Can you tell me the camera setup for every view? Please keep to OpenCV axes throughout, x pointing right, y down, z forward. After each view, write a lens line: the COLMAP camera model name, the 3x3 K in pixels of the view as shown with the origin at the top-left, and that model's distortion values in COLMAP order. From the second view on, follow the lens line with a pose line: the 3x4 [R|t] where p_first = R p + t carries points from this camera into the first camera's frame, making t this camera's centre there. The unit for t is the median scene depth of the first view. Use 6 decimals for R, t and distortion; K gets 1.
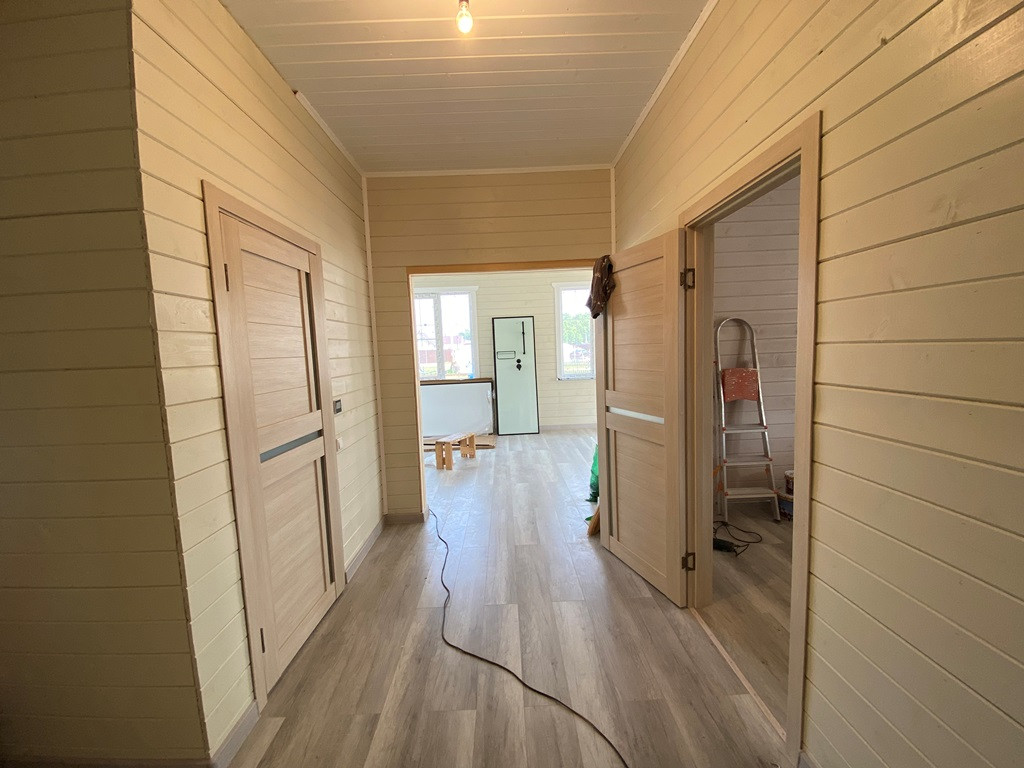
lens RADIAL K [[417.4, 0, 512.0], [0, 417.4, 384.0], [0, 0, 1]] dist [0.023104, -0.020918]
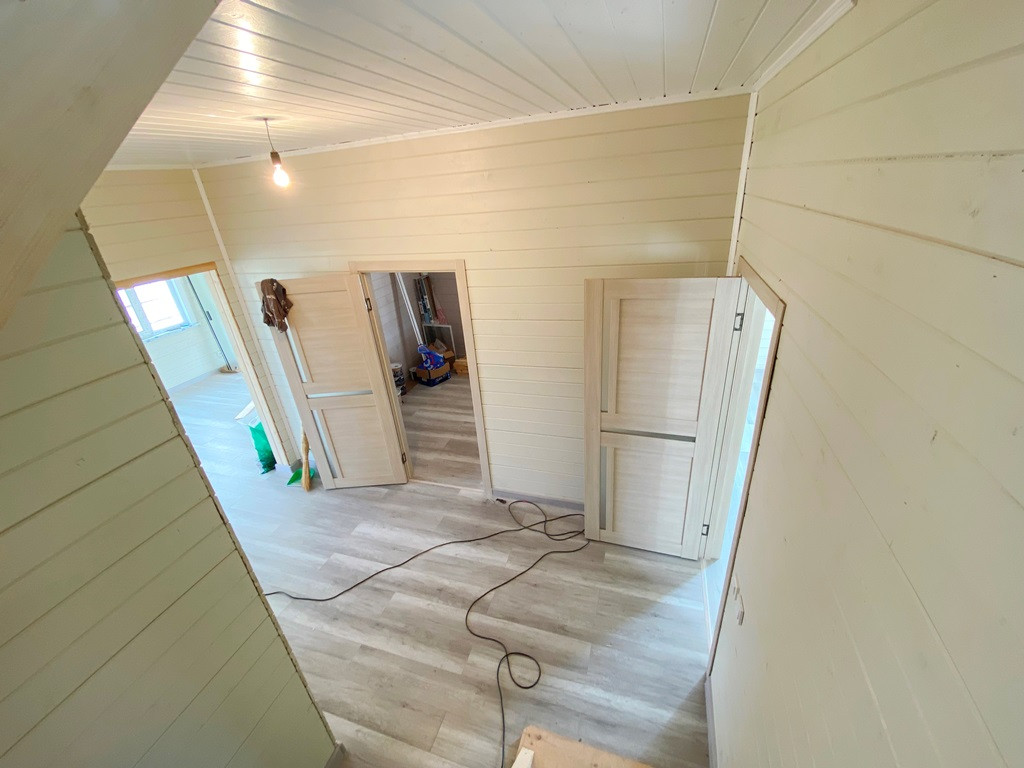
lens RADIAL K [[417.4, 0, 512.0], [0, 417.4, 384.0], [0, 0, 1]] dist [0.023104, -0.020918]
pose [[0.329799, -0.393598, 0.858087, -0.923089], [0.145771, 0.919272, 0.365636, -0.500804], [-0.932729, 0.004498, 0.360551, -0.071489]]
